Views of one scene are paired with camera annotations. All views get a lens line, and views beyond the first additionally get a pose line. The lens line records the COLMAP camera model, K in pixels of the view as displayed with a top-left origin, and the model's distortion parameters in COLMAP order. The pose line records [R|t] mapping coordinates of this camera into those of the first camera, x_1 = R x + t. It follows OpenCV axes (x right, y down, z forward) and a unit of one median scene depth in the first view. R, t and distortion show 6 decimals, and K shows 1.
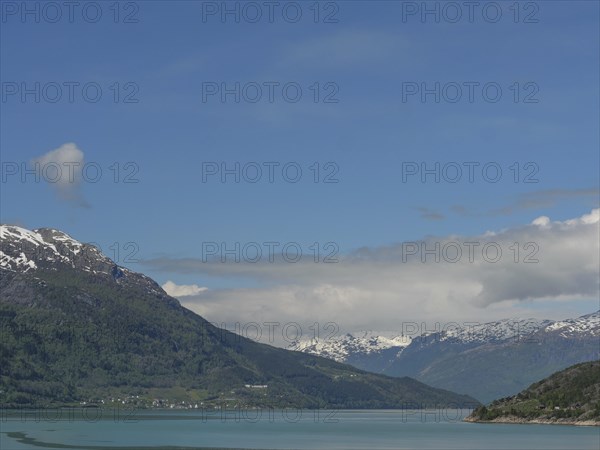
lens RADIAL K [[1444.8, 0, 278.2], [0, 1444.8, 225.1], [0, 0, 1]] dist [0.012242, -0.055060]
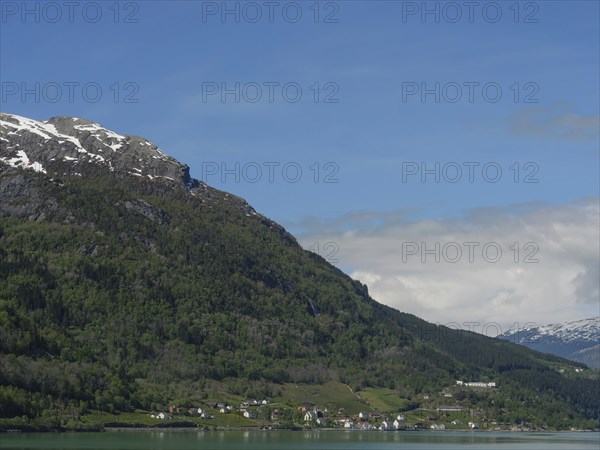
lens RADIAL K [[1427.8, 0, 300.0], [0, 1427.8, 225.0], [0, 0, 1]] dist [-0.001957, -0.032461]
pose [[0.999870, 0.011563, 0.011208, -0.085112], [-0.011482, 0.999908, -0.007273, 0.061239], [-0.011291, 0.007143, 0.999911, 0.508550]]
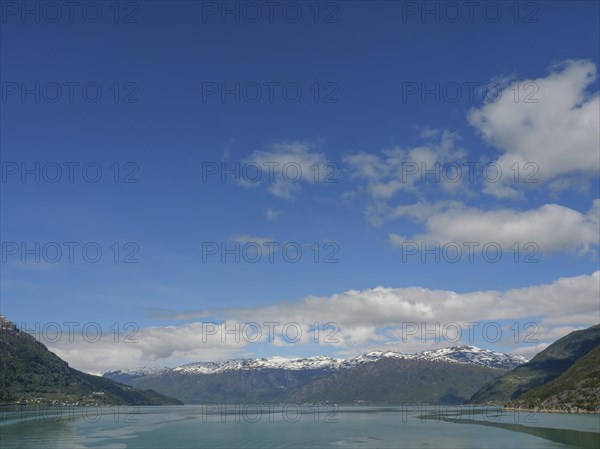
lens RADIAL K [[514.9, 0, 302.6], [0, 514.9, 225.0], [0, 0, 1]] dist [-0.041137, 0.009304]
pose [[0.875525, 0.151647, 0.458758, -0.123917], [-0.052419, 0.973678, -0.221817, 0.031405], [-0.480320, 0.170159, 0.860429, 0.260823]]
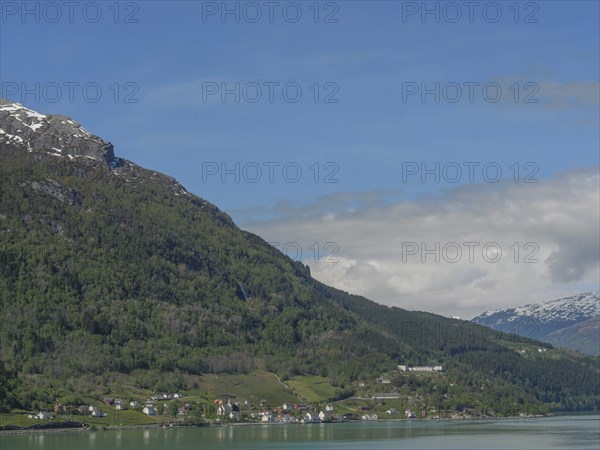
lens RADIAL K [[1444.8, 0, 278.2], [0, 1444.8, 225.1], [0, 0, 1]] dist [0.012242, -0.055060]
pose [[0.999736, -0.020287, 0.010813, -0.066506], [0.020279, 0.999794, 0.000857, 0.065343], [-0.010829, -0.000638, 0.999941, 0.545418]]
